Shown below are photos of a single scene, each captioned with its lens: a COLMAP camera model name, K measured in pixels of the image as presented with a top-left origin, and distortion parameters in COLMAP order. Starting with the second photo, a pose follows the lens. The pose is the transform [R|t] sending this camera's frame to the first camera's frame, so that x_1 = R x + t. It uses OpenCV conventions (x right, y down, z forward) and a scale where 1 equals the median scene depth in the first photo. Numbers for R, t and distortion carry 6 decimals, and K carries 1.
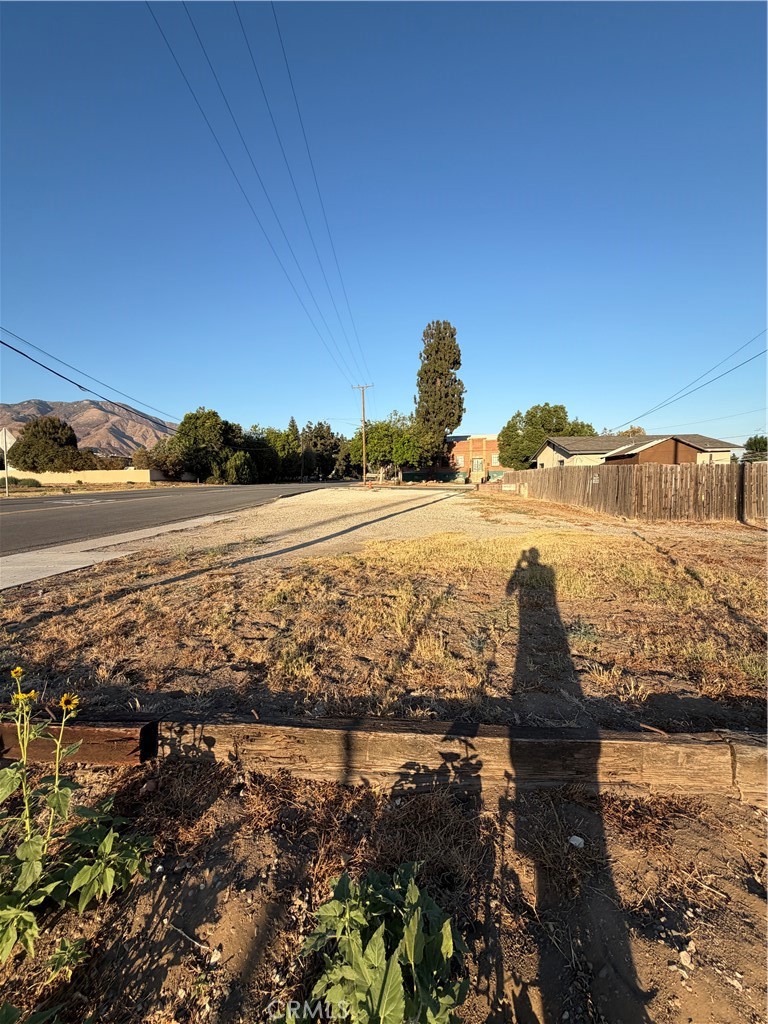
lens RADIAL K [[415.1, 0, 384.0], [0, 415.1, 512.0], [0, 0, 1]] dist [-0.000749, -0.000121]
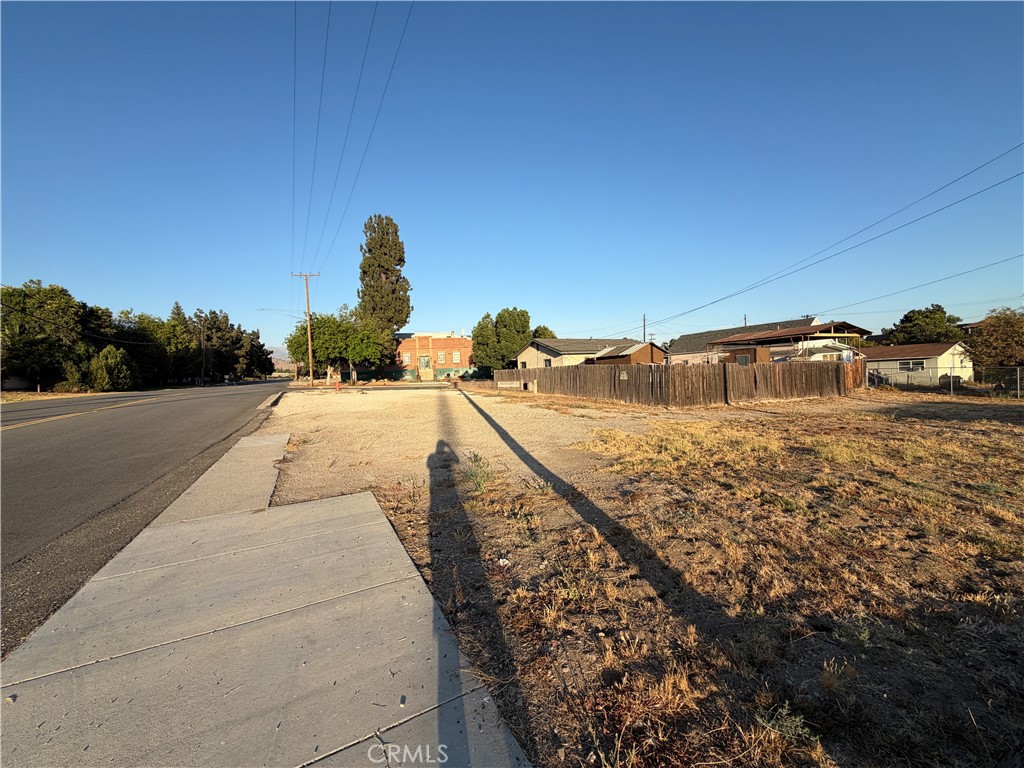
lens RADIAL K [[415.1, 0, 512.0], [0, 415.1, 384.0], [0, 0, 1]] dist [-0.000749, -0.000121]
pose [[0.864252, -0.031327, 0.502082, -0.104076], [0.060717, 0.997259, -0.042290, -0.006925], [-0.499381, 0.067035, 0.863785, 0.033775]]
